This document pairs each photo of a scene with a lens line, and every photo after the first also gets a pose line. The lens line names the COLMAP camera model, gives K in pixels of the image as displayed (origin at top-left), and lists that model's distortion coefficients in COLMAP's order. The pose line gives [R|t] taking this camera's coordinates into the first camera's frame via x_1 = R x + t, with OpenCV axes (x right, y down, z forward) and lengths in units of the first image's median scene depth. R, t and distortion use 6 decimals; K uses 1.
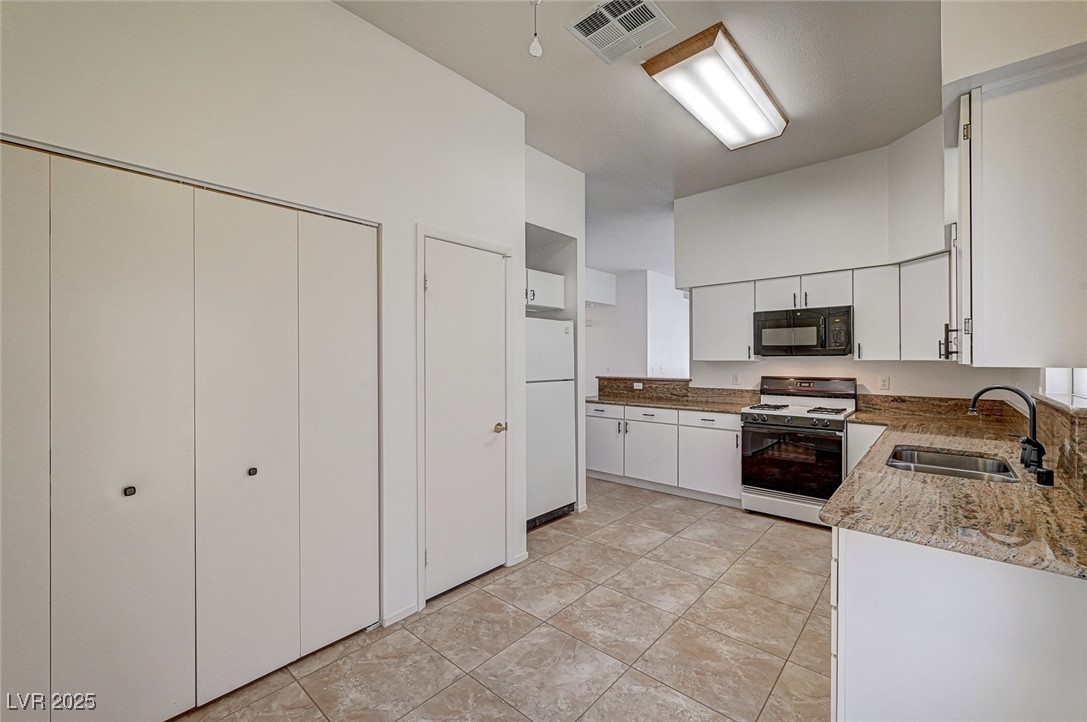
lens RADIAL K [[440.0, 0, 541.4], [0, 440.0, 360.7], [0, 0, 1]] dist [-0.002477, 0.000436]
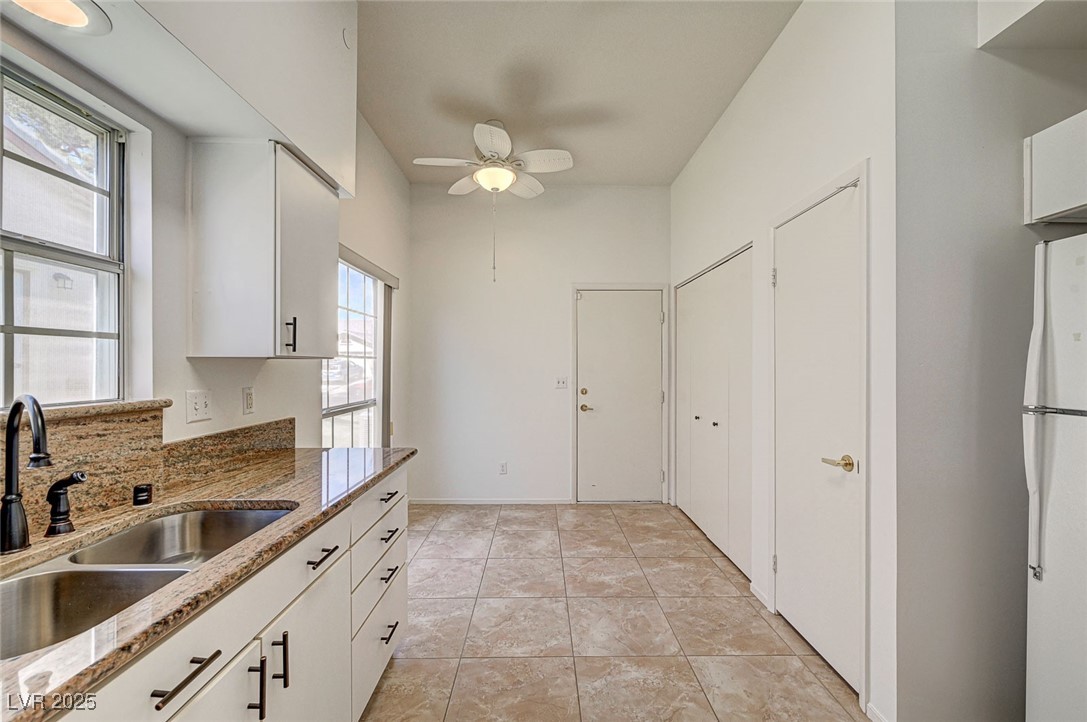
lens RADIAL K [[440.0, 0, 545.6], [0, 440.0, 363.3], [0, 0, 1]] dist [-0.002477, 0.000436]
pose [[-0.733557, -0.003944, -0.679616, 0.495450], [-0.004210, 0.999990, -0.001260, 0.010130], [0.679614, 0.001937, -0.733567, 0.892650]]
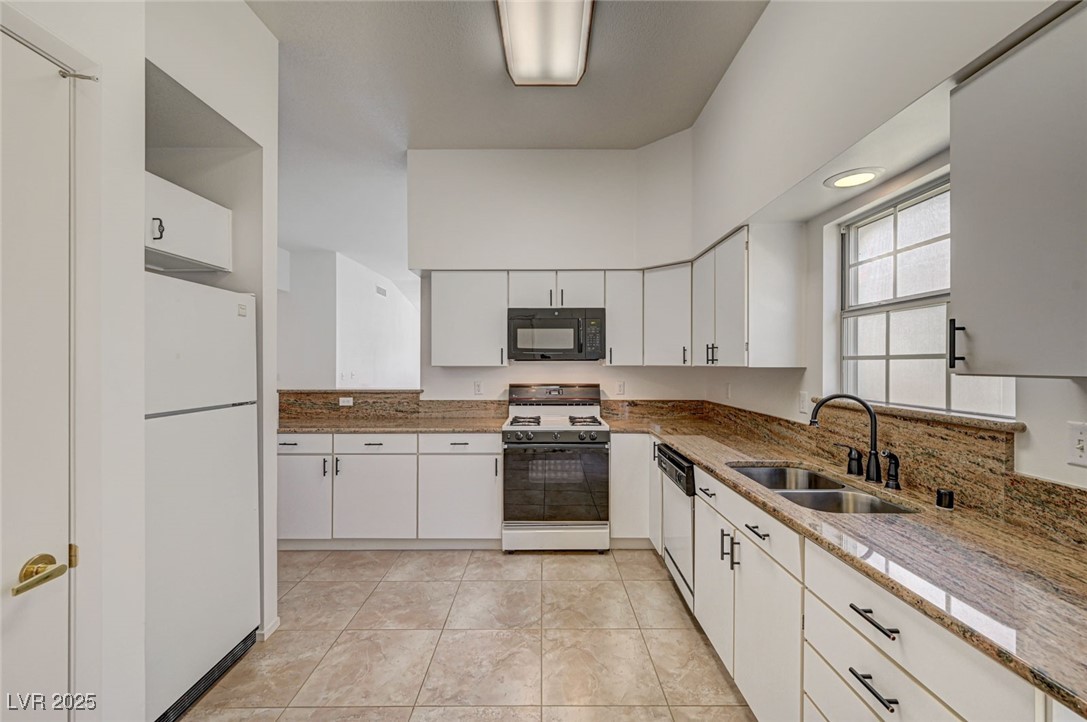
lens RADIAL K [[440.0, 0, 542.9], [0, 440.0, 361.7], [0, 0, 1]] dist [-0.002477, 0.000436]
pose [[0.742659, 0.004197, 0.669657, -0.028489], [-0.000033, 0.999981, -0.006230, -0.003383], [-0.669670, 0.004605, 0.742644, 0.373570]]
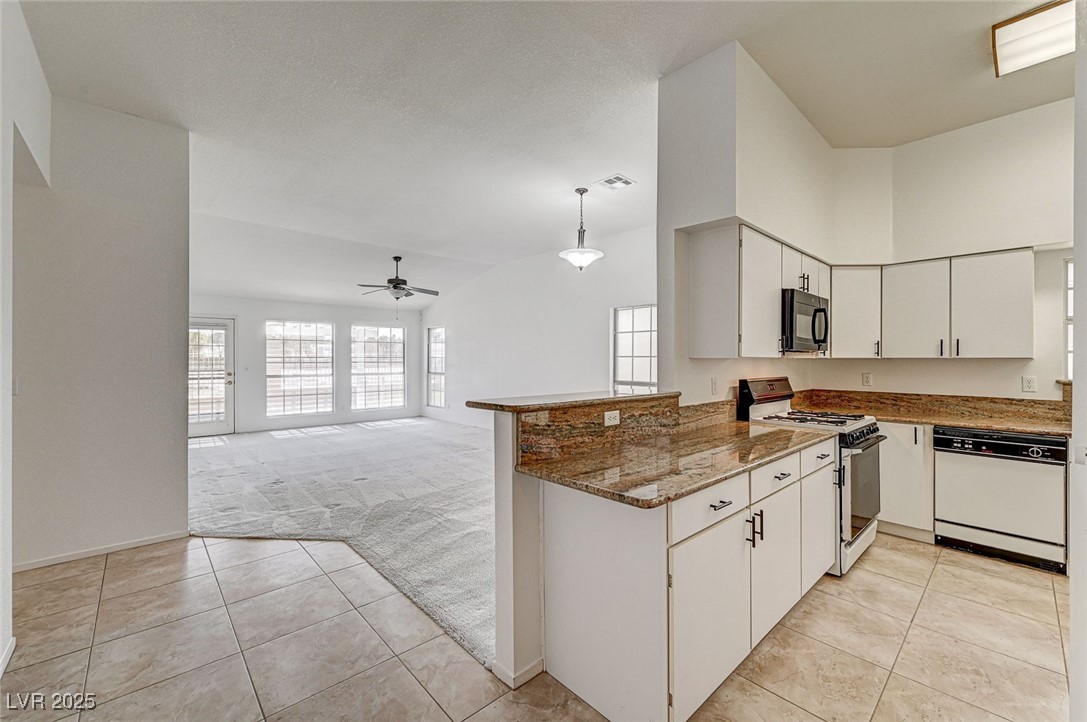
lens RADIAL K [[440.0, 0, 541.4], [0, 440.0, 360.0], [0, 0, 1]] dist [-0.002477, 0.000436]
pose [[0.091972, 0.002217, 0.995759, -0.274254], [-0.001508, 0.999997, -0.002087, 0.006959], [-0.995760, -0.001309, 0.091975, 1.474809]]
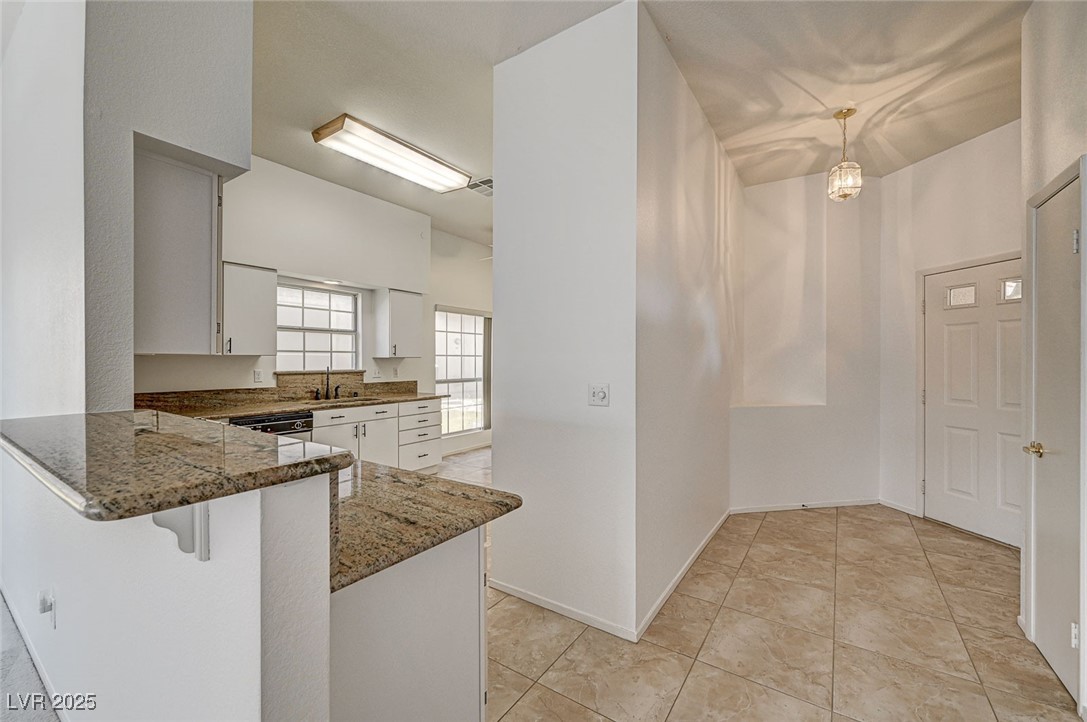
lens RADIAL K [[440.0, 0, 546.7], [0, 440.0, 359.5], [0, 0, 1]] dist [-0.002477, 0.000436]
pose [[-0.989314, -0.001279, -0.145793, 0.125036], [-0.001718, 0.999994, 0.002888, 0.005944], [0.145788, 0.003107, -0.989311, 1.787593]]
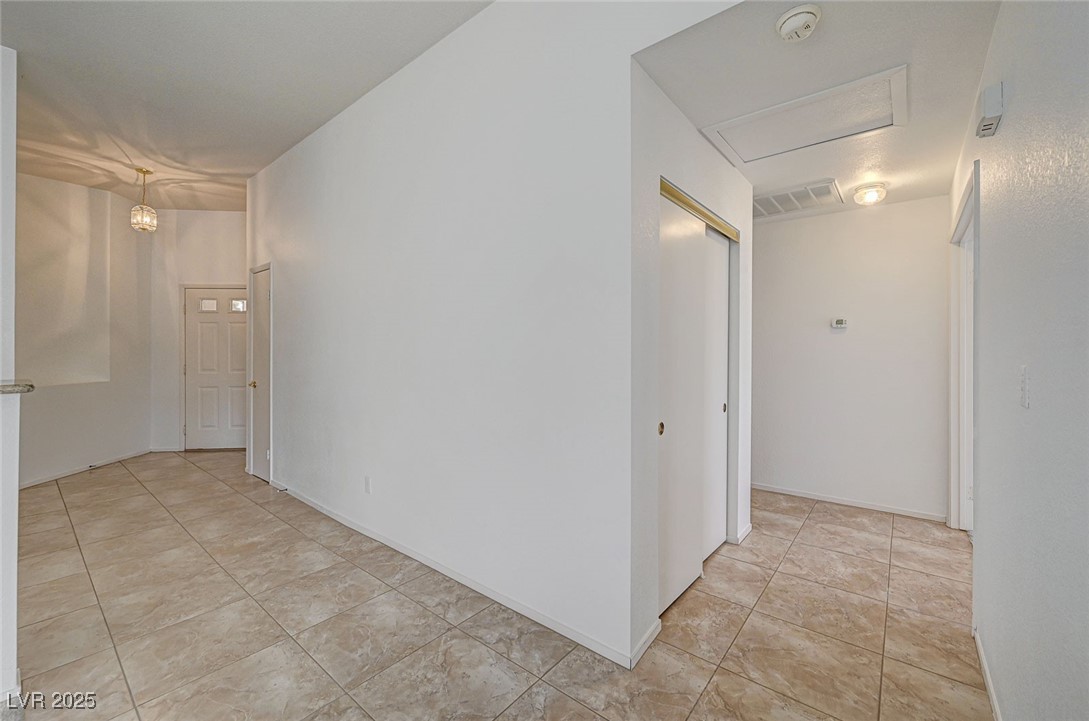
lens RADIAL K [[440.8, 0, 543.5], [0, 440.8, 351.4], [0, 0, 1]] dist [-0.002477, 0.000436]
pose [[0.049148, 0.002478, -0.998788, 0.672382], [-0.004913, 0.999985, 0.002239, 0.021963], [0.998779, 0.004797, 0.049160, 2.061576]]
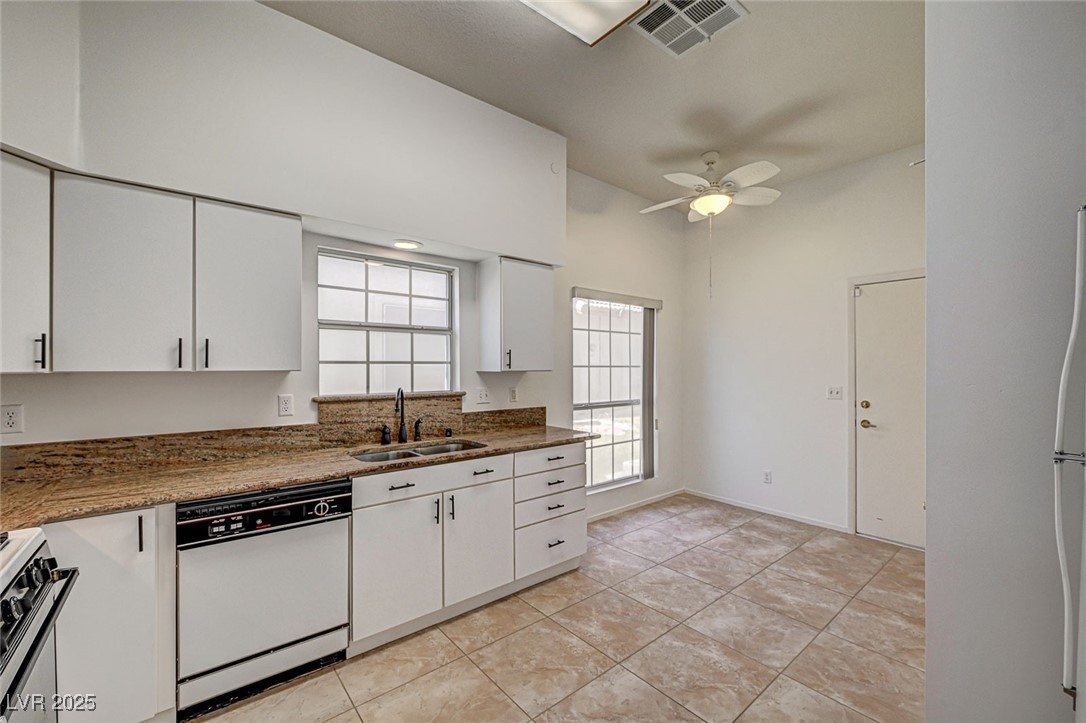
lens RADIAL K [[446.8, 0, 545.0], [0, 446.8, 365.7], [0, 0, 1]] dist [0.003745, -0.001387]
pose [[-0.990046, 0.001481, 0.140736, 0.209460], [0.001682, 0.999998, 0.001314, -0.006650], [-0.140734, 0.001538, -0.990046, 1.190526]]
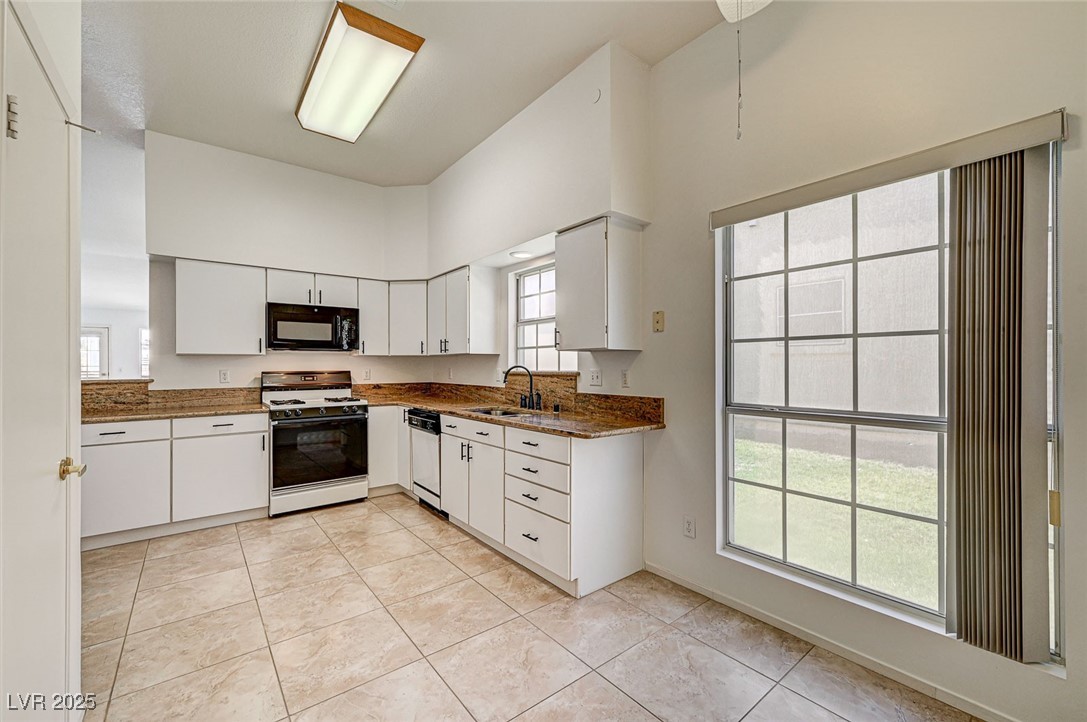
lens RADIAL K [[440.0, 0, 543.9], [0, 440.0, 366.3], [0, 0, 1]] dist [-0.002477, 0.000436]
pose [[0.164267, 0.000241, 0.986416, -0.369063], [0.004908, 0.999987, -0.001061, 0.032321], [-0.986404, 0.005015, 0.164264, 0.305455]]
